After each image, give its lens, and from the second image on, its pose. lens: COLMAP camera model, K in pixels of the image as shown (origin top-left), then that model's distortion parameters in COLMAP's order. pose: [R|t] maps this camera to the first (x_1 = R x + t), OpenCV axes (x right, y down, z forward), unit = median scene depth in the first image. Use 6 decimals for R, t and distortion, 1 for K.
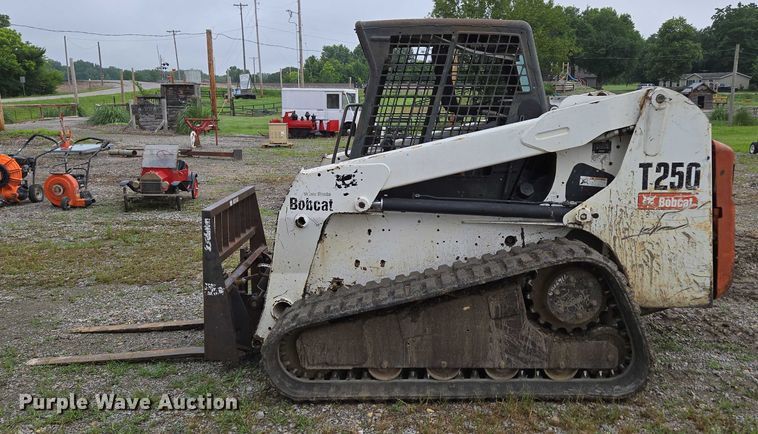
lens RADIAL K [[663.0, 0, 403.5], [0, 663.0, 218.4], [0, 0, 1]] dist [0.089859, -0.084535]
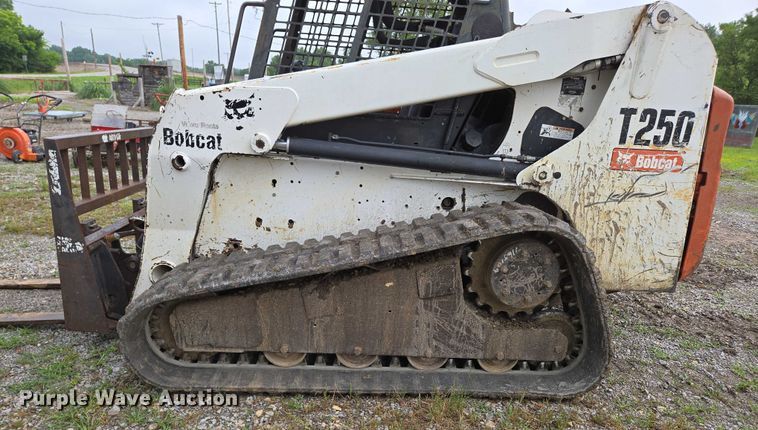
lens RADIAL K [[512.0, 0, 378.9], [0, 512.0, 287.3], [0, 0, 1]] dist [0.066730, -0.053730]
pose [[0.997032, 0.040936, 0.065196, 0.040046], [-0.051362, 0.984575, 0.167256, 0.034999], [-0.057343, -0.170108, 0.983756, 0.376870]]
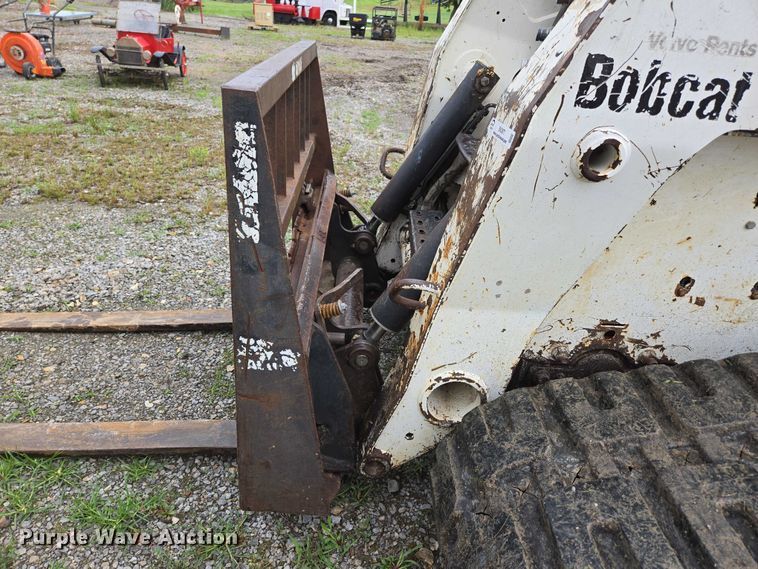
lens RADIAL K [[510.5, 0, 378.1], [0, 510.5, 286.3], [0, 0, 1]] dist [0.071378, -0.059915]
pose [[0.997398, 0.047530, 0.054198, -0.249227], [-0.062373, 0.945943, 0.318278, -0.006680], [-0.036140, -0.320831, 0.946447, 0.787940]]
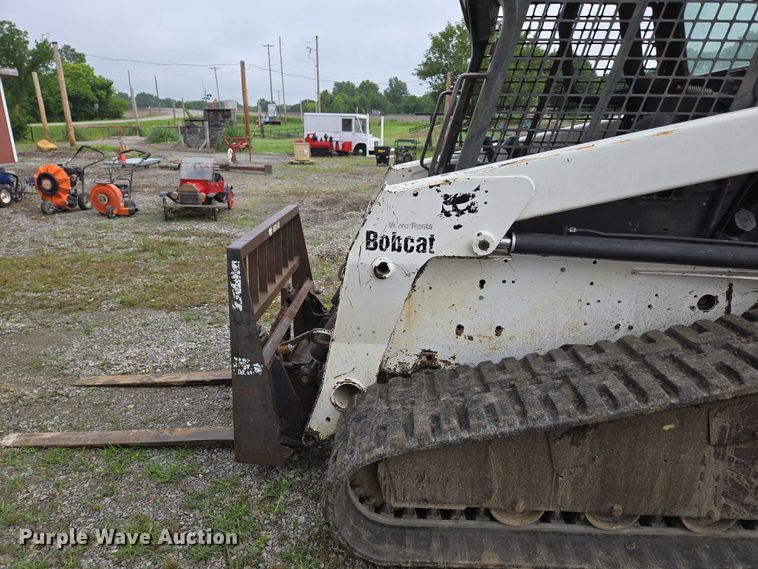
lens RADIAL K [[510.5, 0, 378.3], [0, 510.5, 286.3], [0, 0, 1]] dist [0.071378, -0.059915]
pose [[0.999323, 0.022021, -0.029474, -0.142520], [-0.018267, 0.992355, 0.122053, -0.037745], [0.031936, -0.121432, 0.992086, 0.517018]]
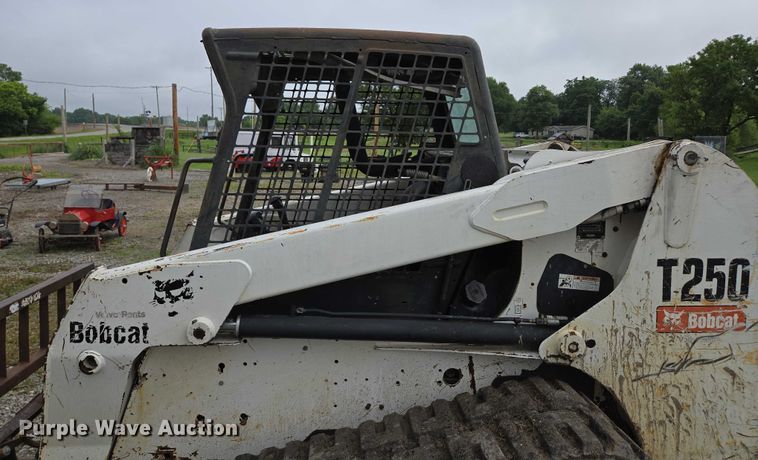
lens RADIAL K [[512.5, 0, 379.5], [0, 512.5, 178.9], [0, 0, 1]] dist [0.060730, -0.050346]
pose [[0.996772, 0.006712, 0.080003, 0.054402], [0.001618, 0.994617, -0.103605, -0.104368], [-0.080268, 0.103400, 0.991396, 0.521164]]
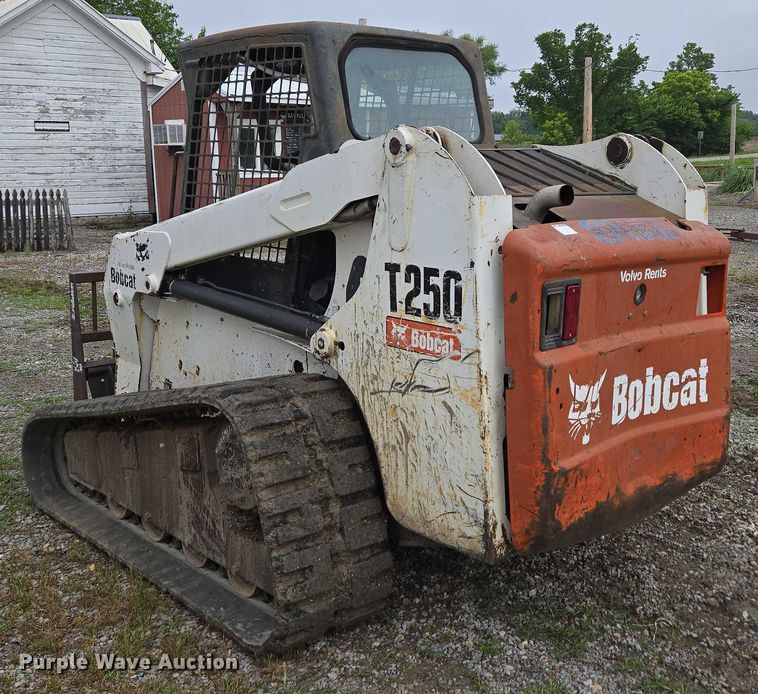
lens RADIAL K [[938.8, 0, 419.8], [0, 938.8, 333.1], [0, 0, 1]] dist [0.034760, 0.000000]
pose [[0.679207, 0.141437, -0.720190, 0.916065], [-0.137478, 0.988405, 0.064457, -0.076683], [0.720956, 0.055230, 0.690776, 0.474671]]
